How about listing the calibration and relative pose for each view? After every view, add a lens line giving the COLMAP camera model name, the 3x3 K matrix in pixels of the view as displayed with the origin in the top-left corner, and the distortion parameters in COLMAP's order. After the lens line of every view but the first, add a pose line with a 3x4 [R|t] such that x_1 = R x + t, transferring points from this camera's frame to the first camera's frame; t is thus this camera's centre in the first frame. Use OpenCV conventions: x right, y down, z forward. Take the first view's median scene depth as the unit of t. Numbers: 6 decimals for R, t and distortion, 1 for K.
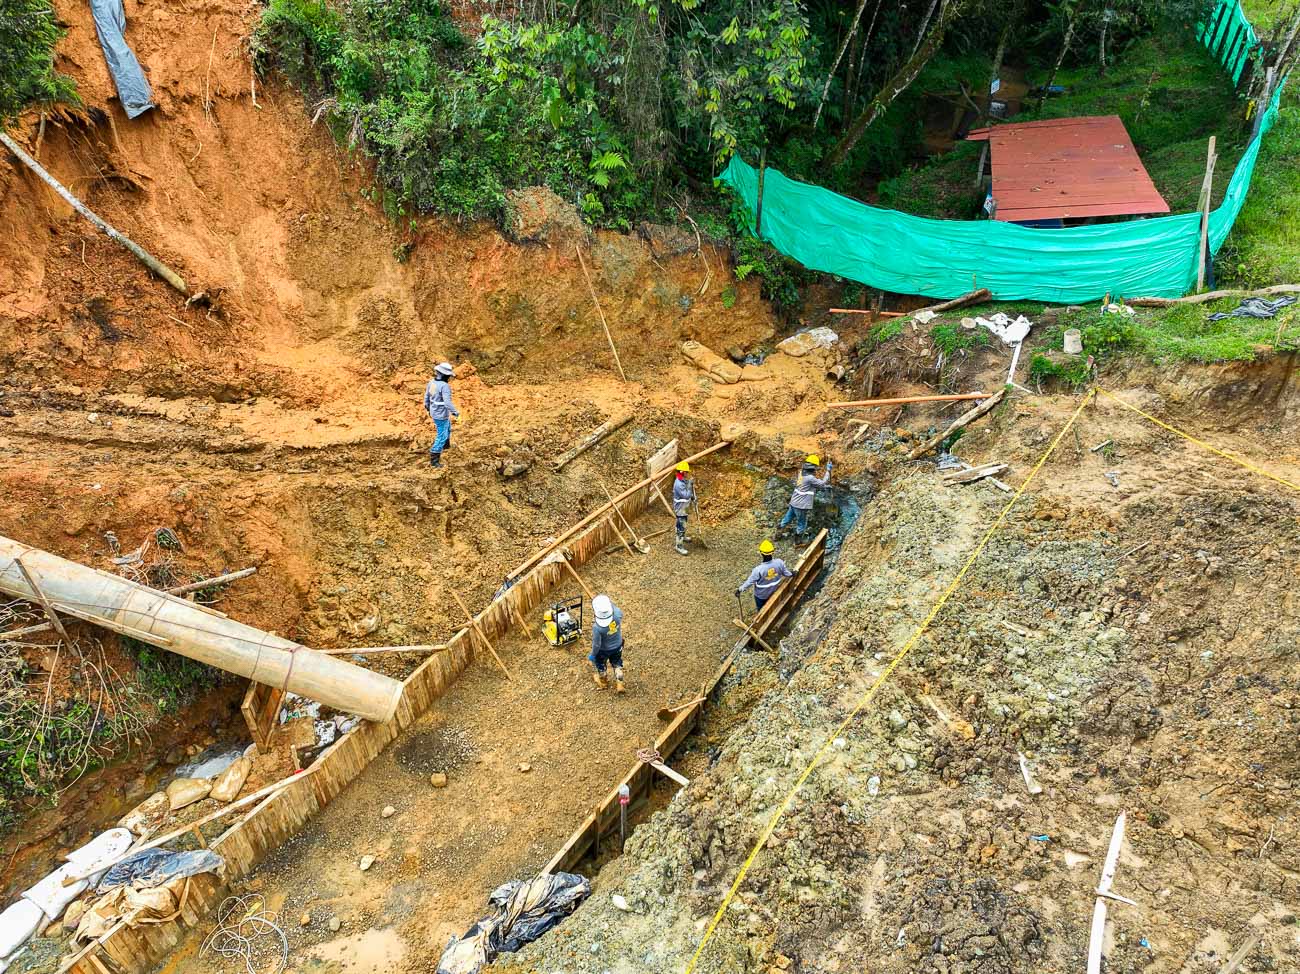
lens RADIAL K [[897.7, 0, 650.0], [0, 897.7, 487.0], [0, 0, 1]] dist [0.003735, 0.005447]
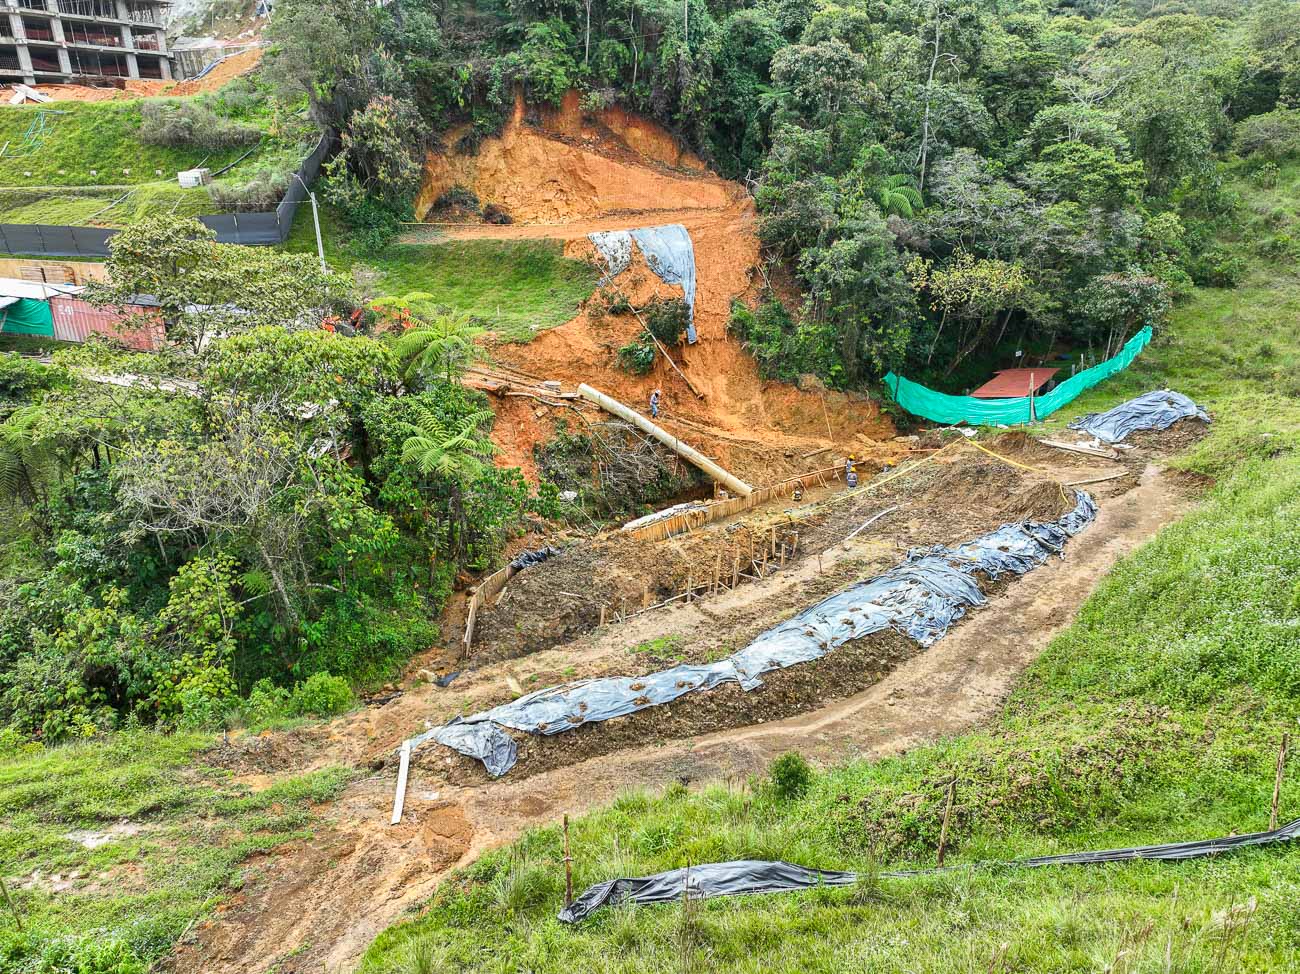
lens RADIAL K [[920.9, 0, 644.0], [0, 920.9, 482.8], [0, 0, 1]] dist [0.010928, 0.006179]
pose [[0.944518, 0.112693, -0.308523, 0.344106], [-0.184974, 0.958688, -0.216106, 0.792402], [0.271424, 0.261184, 0.926343, -1.928350]]
